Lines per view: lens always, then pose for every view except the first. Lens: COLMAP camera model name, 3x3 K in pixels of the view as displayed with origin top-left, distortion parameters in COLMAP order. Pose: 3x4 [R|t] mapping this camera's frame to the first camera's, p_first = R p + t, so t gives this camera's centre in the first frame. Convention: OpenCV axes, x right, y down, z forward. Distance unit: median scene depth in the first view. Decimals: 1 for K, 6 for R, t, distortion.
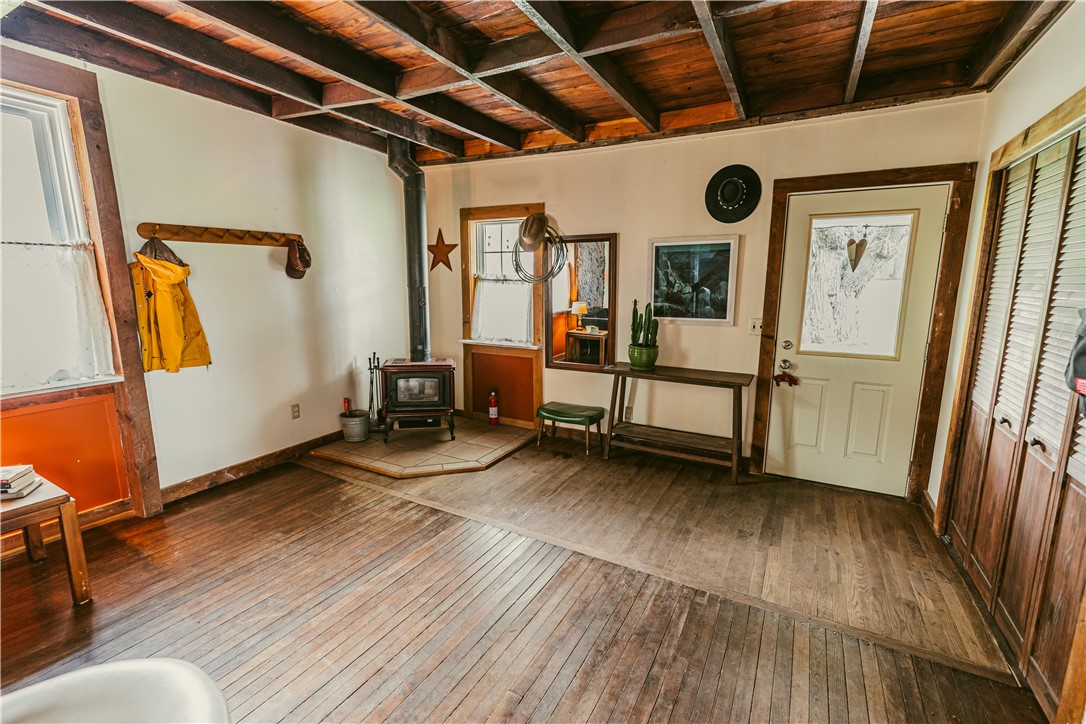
lens RADIAL K [[459.8, 0, 540.6], [0, 459.8, 357.7], [0, 0, 1]] dist [0.002696, 0.000101]
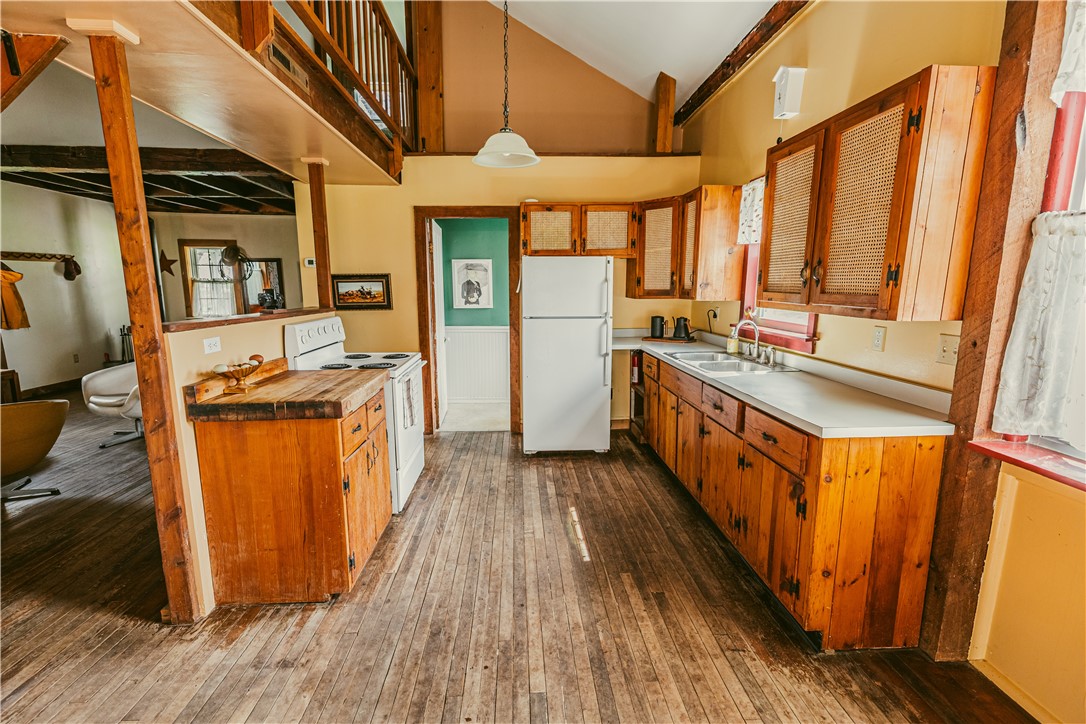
lens RADIAL K [[484.3, 0, 544.6], [0, 484.3, 363.9], [0, 0, 1]] dist [0.000979, -0.000186]
pose [[0.853749, -0.086098, 0.513517, 0.022476], [0.086506, 0.995982, 0.023168, 0.216621], [-0.513448, 0.024642, 0.857767, -1.262923]]
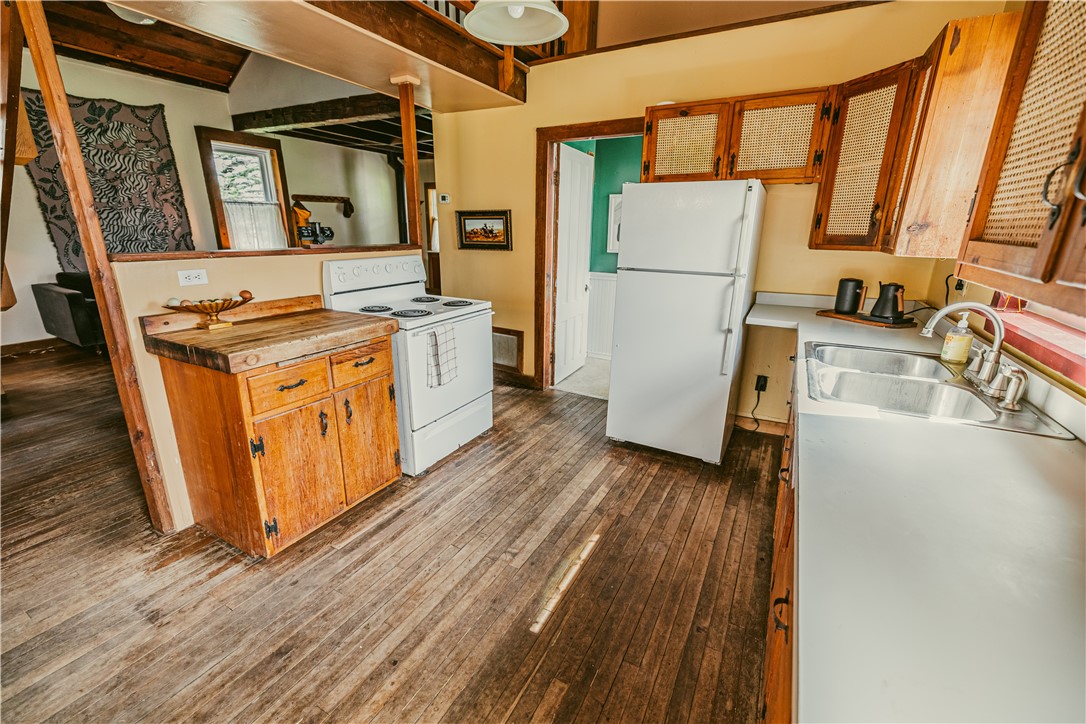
lens RADIAL K [[459.8, 0, 542.4], [0, 459.8, 362.1], [0, 0, 1]] dist [0.002696, 0.000101]
pose [[0.999834, 0.016893, -0.006817, 0.383204], [-0.015911, 0.992062, 0.124736, 0.199277], [0.008870, -0.124607, 0.992167, -1.121913]]
